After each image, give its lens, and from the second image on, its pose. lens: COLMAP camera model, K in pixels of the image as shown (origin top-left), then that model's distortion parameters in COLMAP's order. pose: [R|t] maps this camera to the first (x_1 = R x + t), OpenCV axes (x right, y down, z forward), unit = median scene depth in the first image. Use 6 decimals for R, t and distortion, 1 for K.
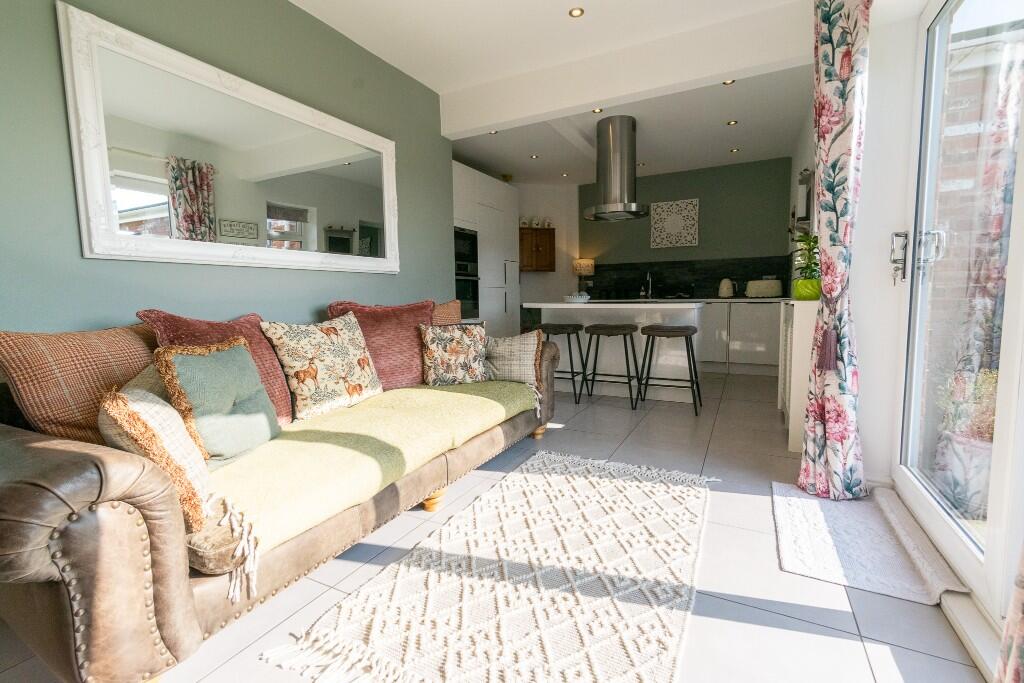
lens RADIAL K [[448.3, 0, 512.4], [0, 448.3, 338.8], [0, 0, 1]] dist [-0.001836, -0.000744]
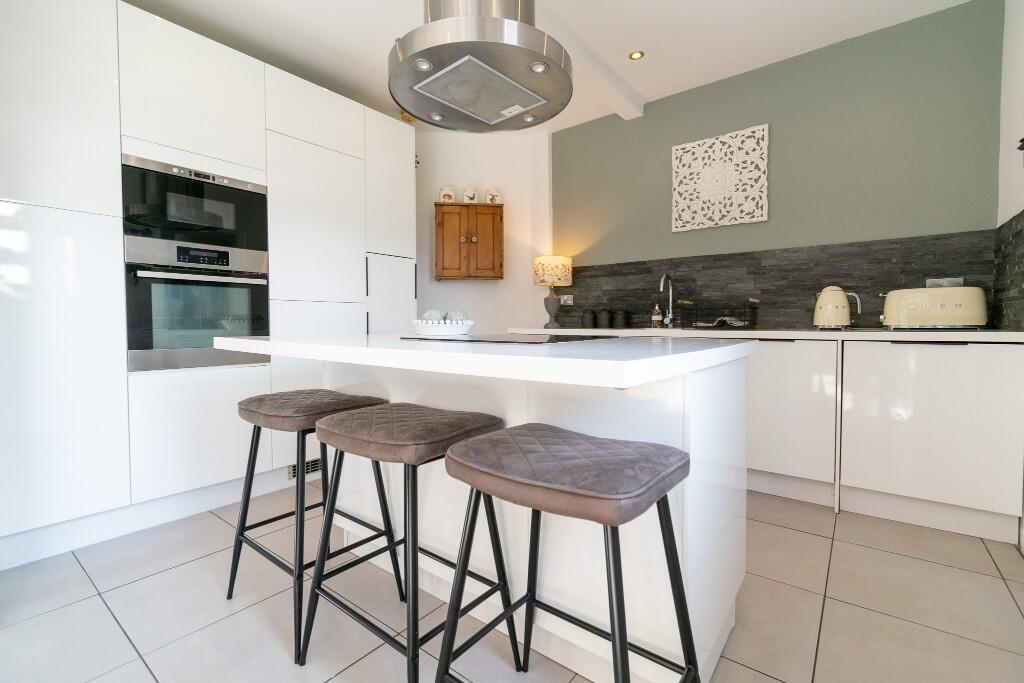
lens RADIAL K [[448.3, 0, 514.4], [0, 448.3, 341.0], [0, 0, 1]] dist [-0.001836, -0.000744]
pose [[0.985475, 0.017723, -0.168890, 0.223846], [-0.026404, 0.998435, -0.049292, -0.045384], [0.167752, 0.053036, 0.984402, 0.473321]]
